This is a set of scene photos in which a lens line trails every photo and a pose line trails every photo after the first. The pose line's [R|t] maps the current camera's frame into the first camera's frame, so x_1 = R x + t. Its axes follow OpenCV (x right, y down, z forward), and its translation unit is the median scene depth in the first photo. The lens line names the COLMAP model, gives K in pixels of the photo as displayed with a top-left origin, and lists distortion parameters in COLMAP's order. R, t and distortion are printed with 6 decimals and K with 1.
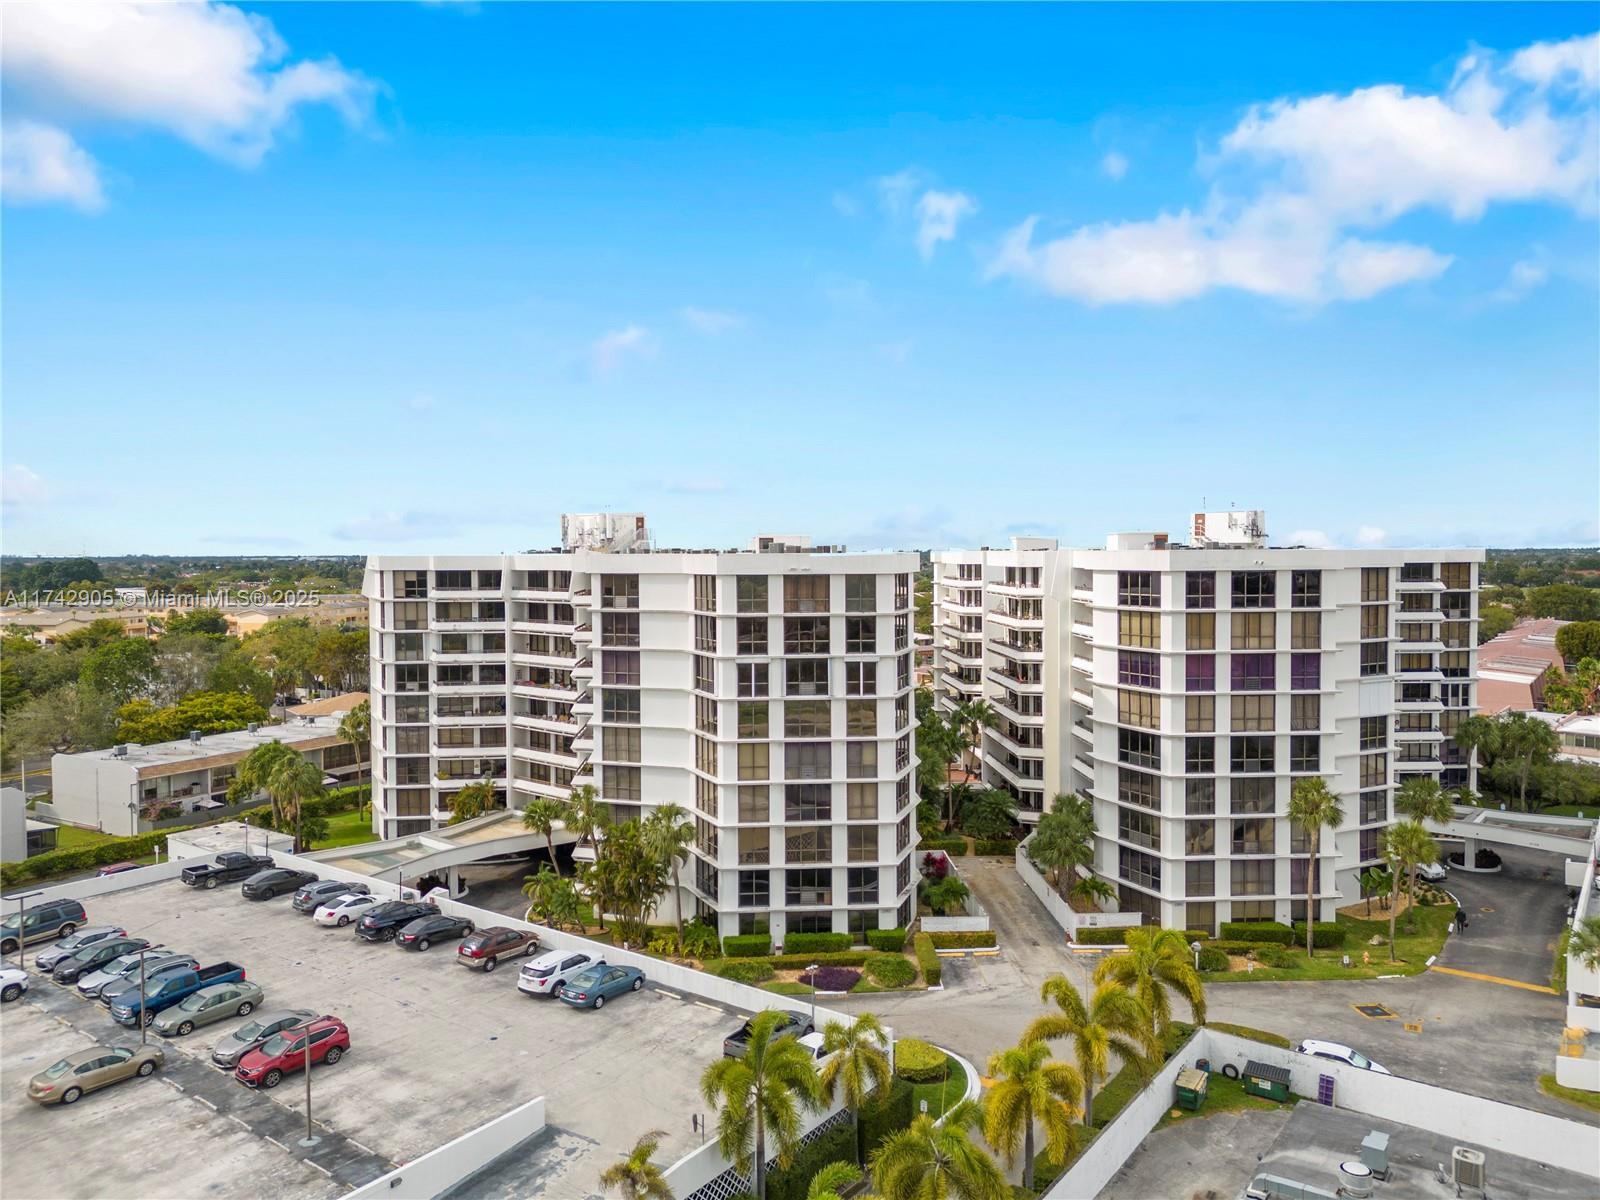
lens RADIAL K [[1079.2, 0, 813.3], [0, 1079.2, 594.0], [0, 0, 1]] dist [0.047379, -0.041444]
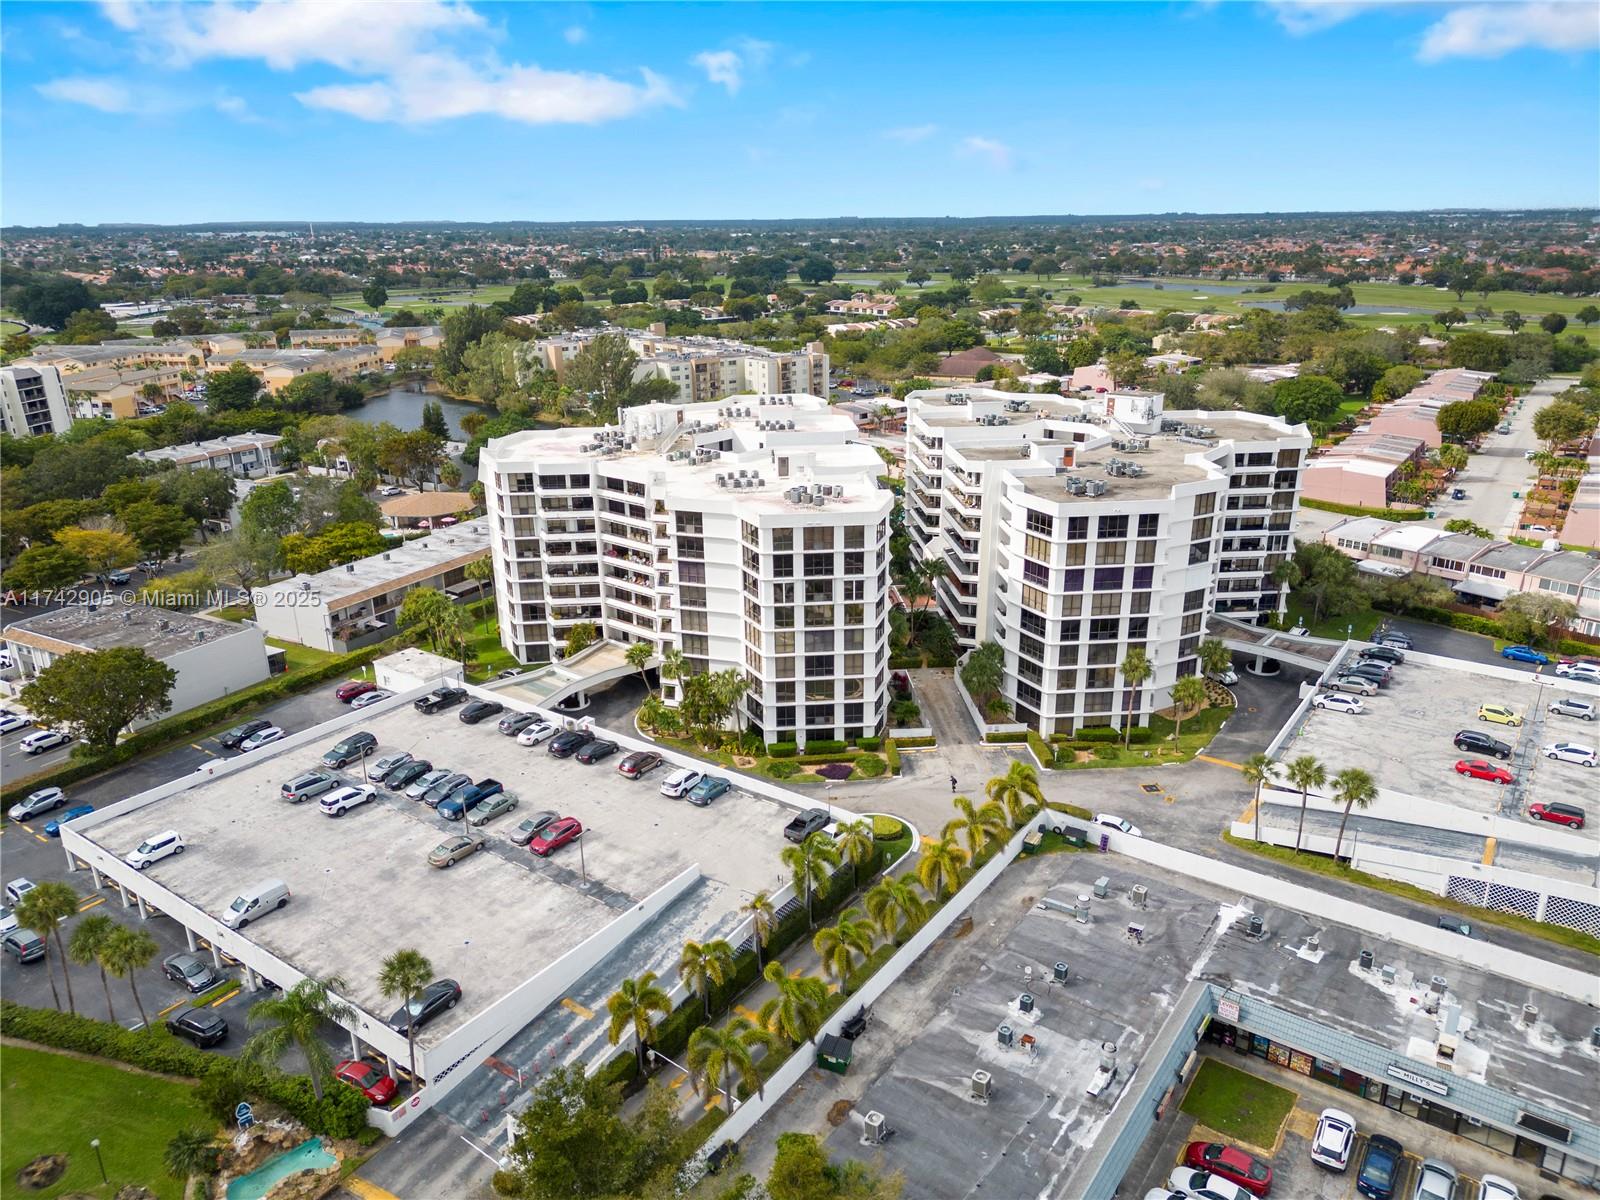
lens RADIAL K [[1079.2, 0, 813.3], [0, 1079.2, 594.0], [0, 0, 1]] dist [0.047379, -0.041444]
pose [[0.999703, -0.010142, 0.022144, -0.046665], [0.003136, 0.955204, 0.295930, -0.364595], [-0.024154, -0.295773, 0.954953, -0.460338]]
